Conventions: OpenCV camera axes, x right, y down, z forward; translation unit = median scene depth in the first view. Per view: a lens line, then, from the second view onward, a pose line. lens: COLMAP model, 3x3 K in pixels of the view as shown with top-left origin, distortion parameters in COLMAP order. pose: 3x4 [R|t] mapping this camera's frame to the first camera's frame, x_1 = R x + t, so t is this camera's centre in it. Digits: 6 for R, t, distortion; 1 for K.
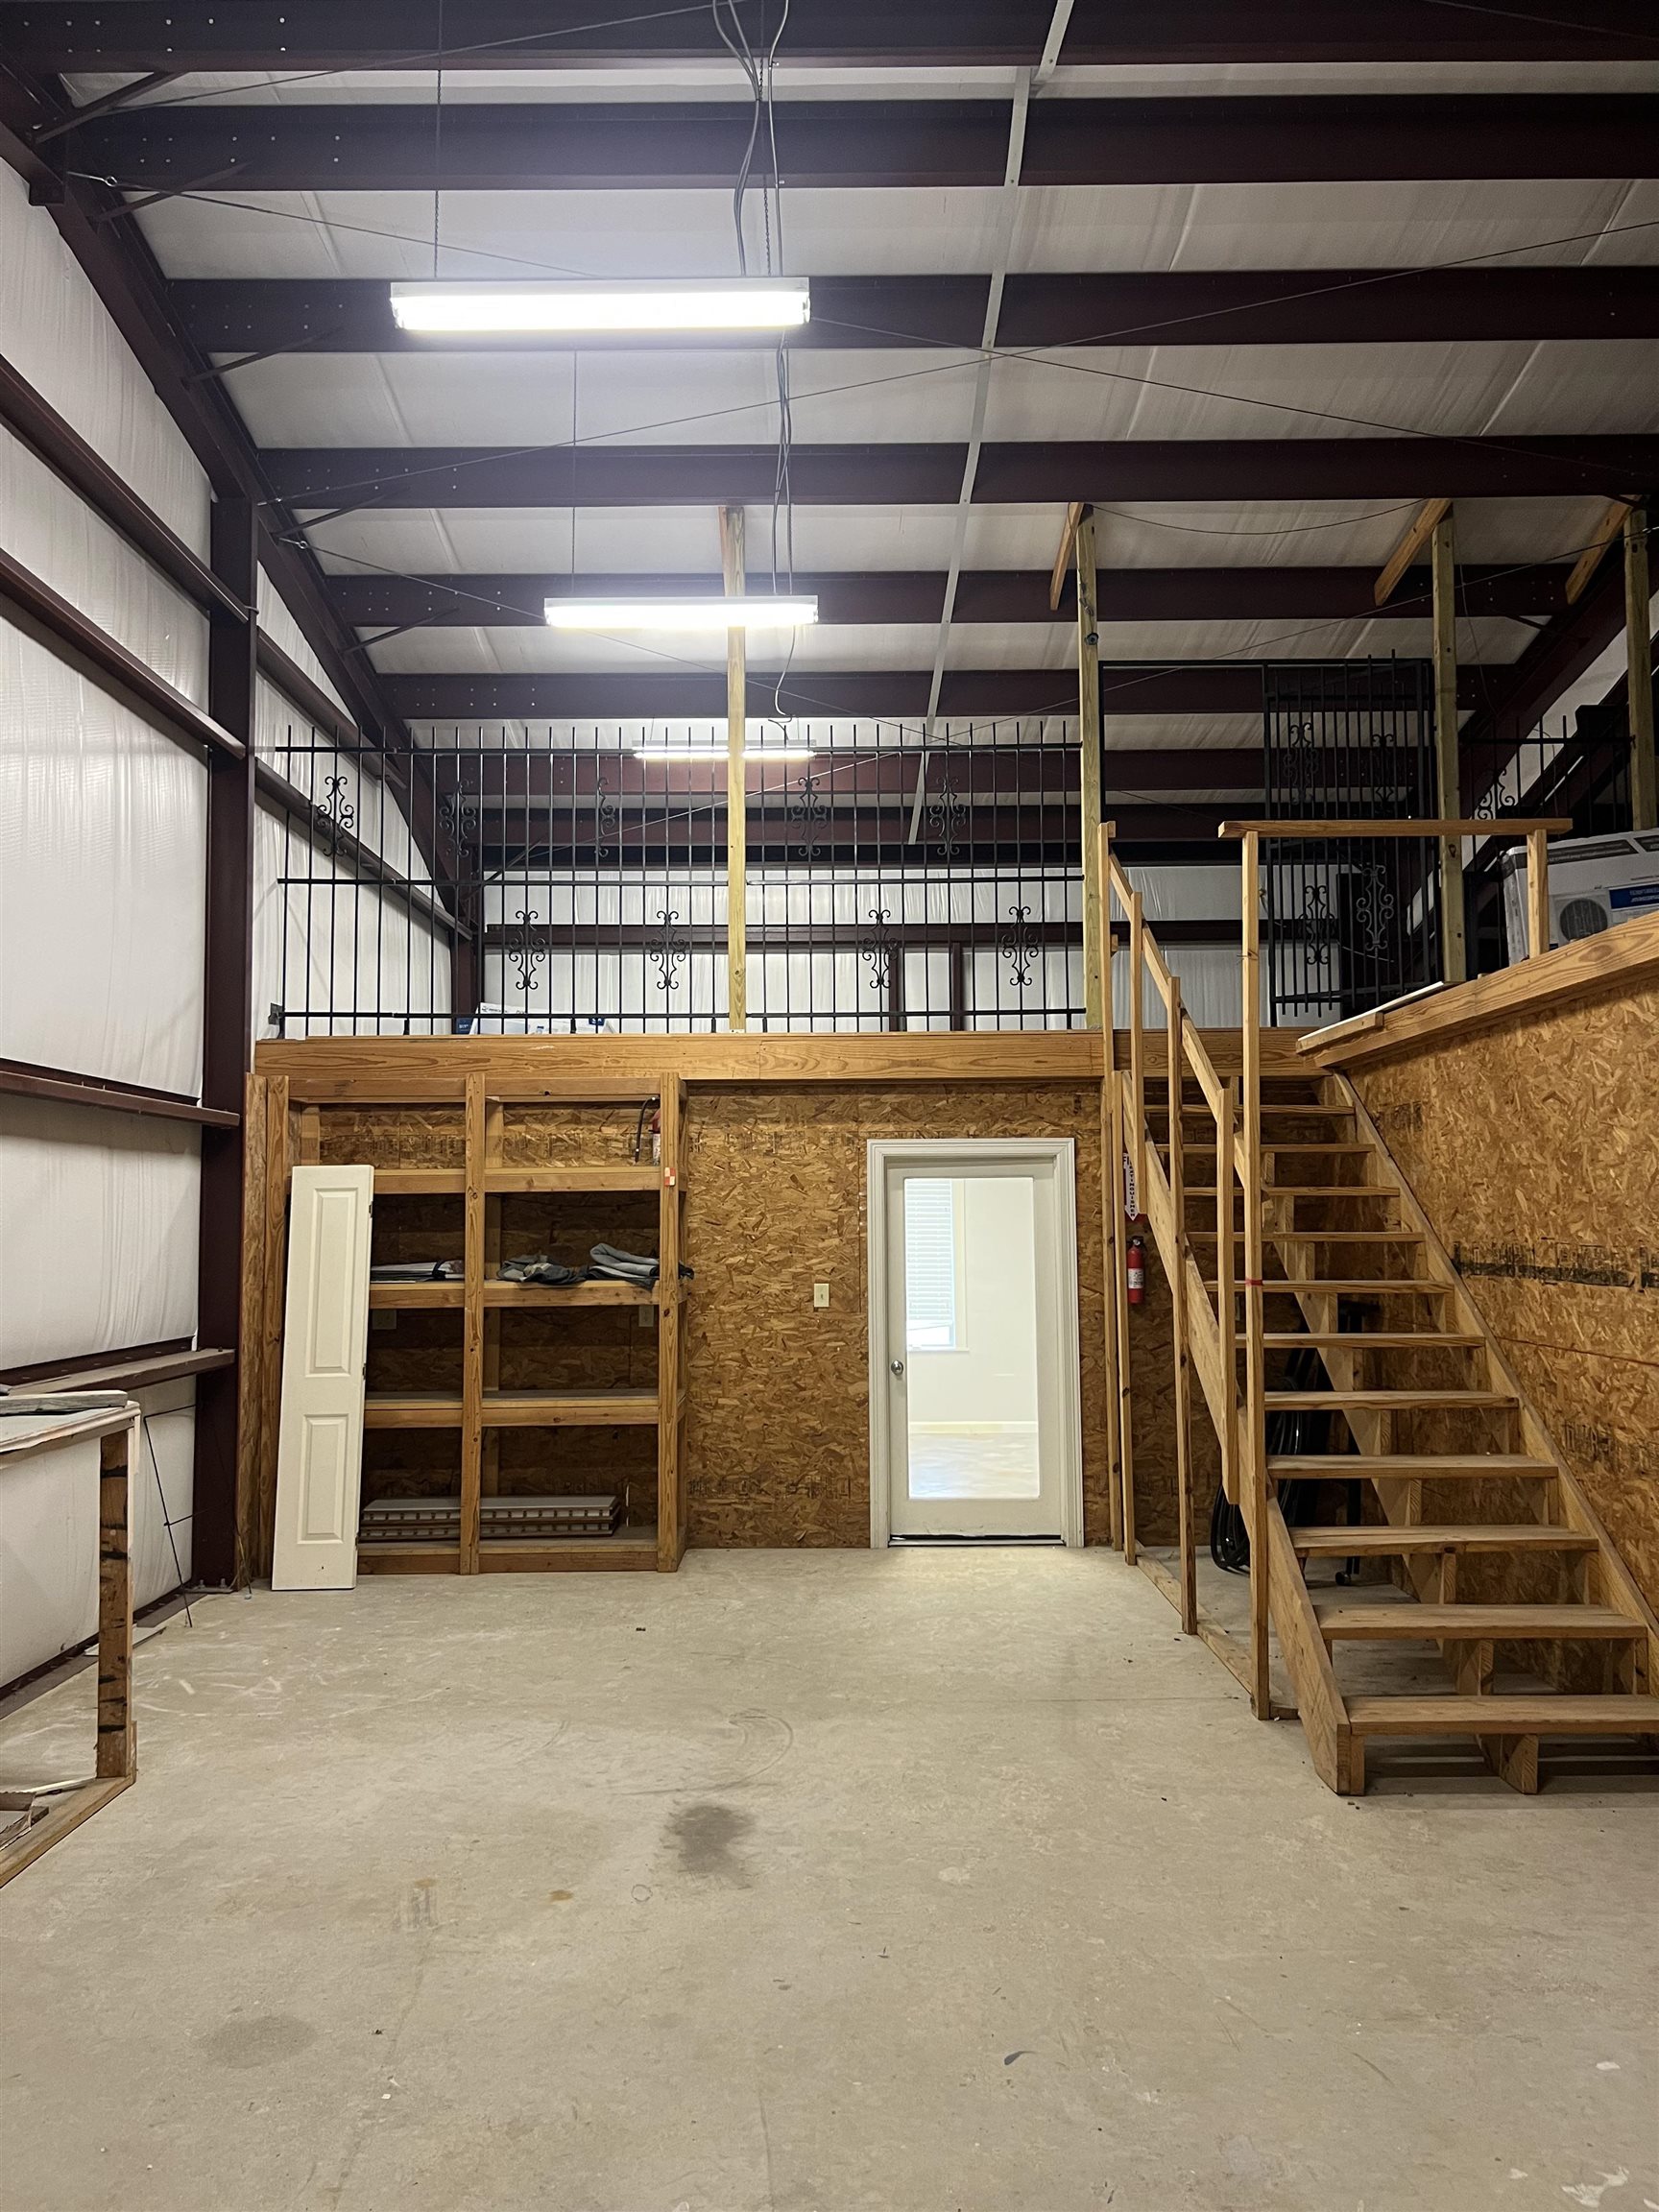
lens RADIAL K [[1658.3, 0, 829.5], [0, 1658.3, 1106.0], [0, 0, 1]] dist [0.056955, -0.074473]
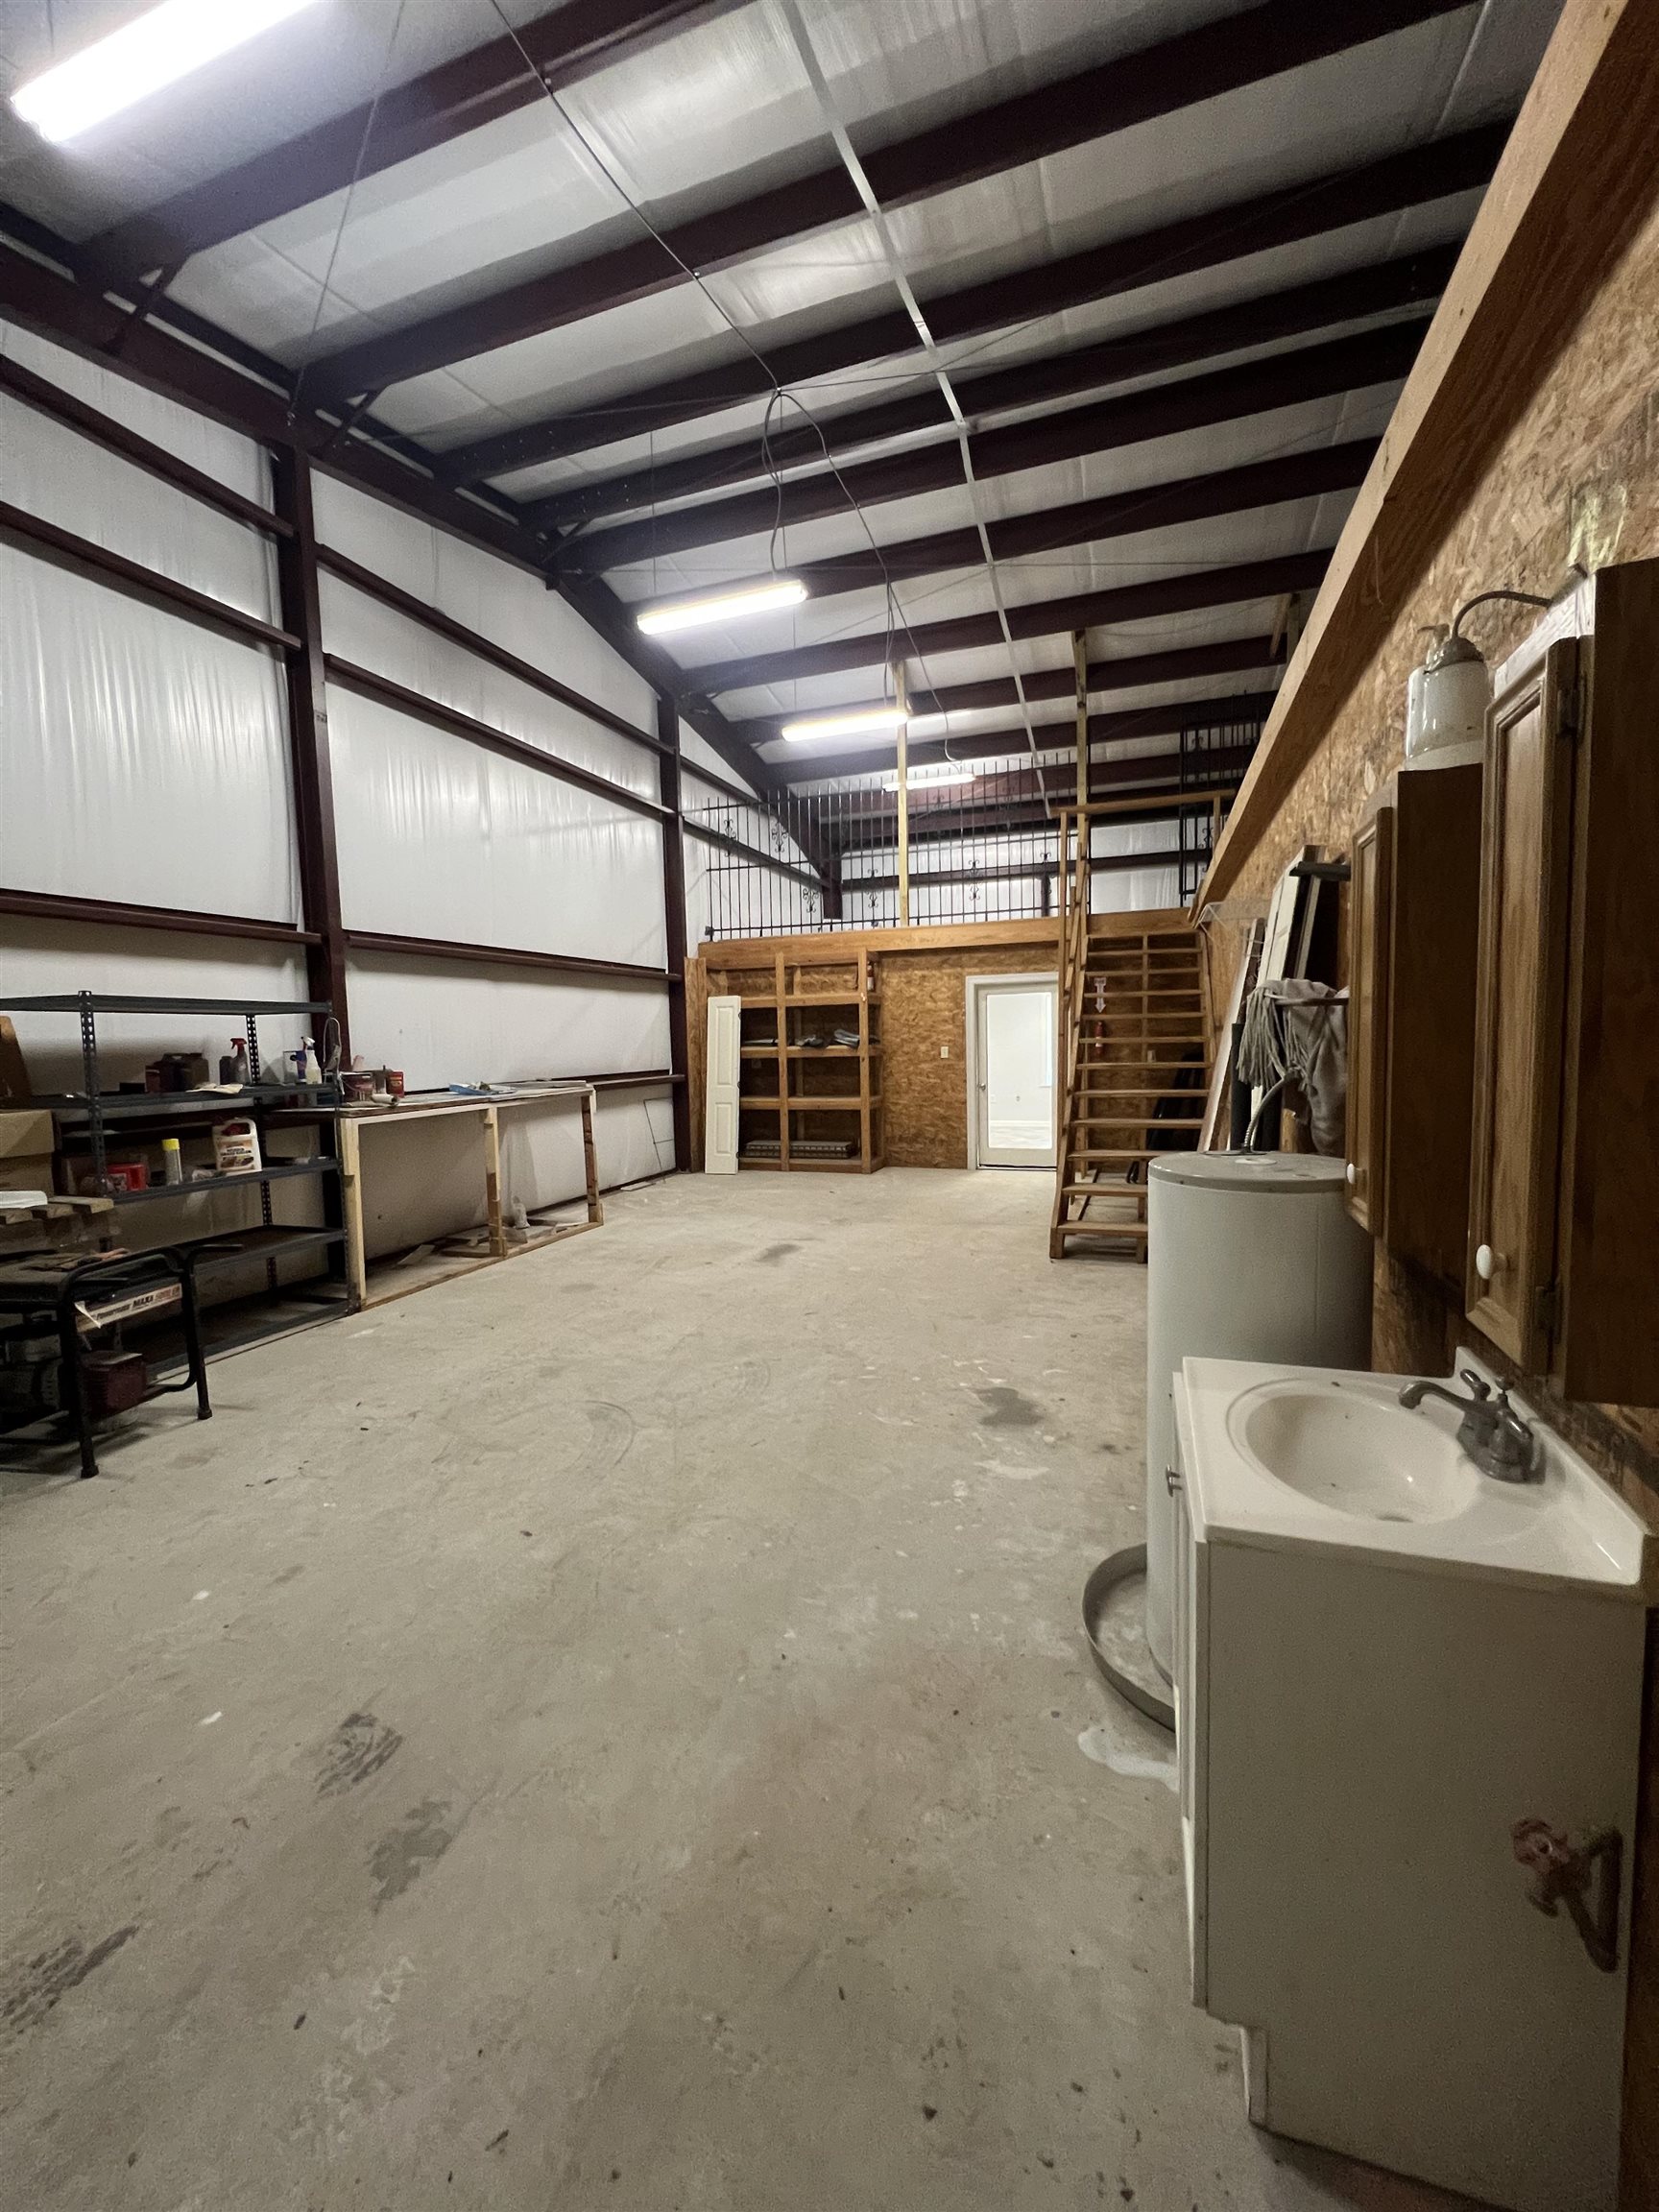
lens RADIAL K [[886.4, 0, 829.5], [0, 886.4, 1106.0], [0, 0, 1]] dist [0.000185, -0.000080]
pose [[0.941088, 0.009967, -0.338016, 0.243577], [0.041787, 0.988477, 0.145490, 0.012907], [0.335571, -0.151043, 0.929827, -0.103201]]
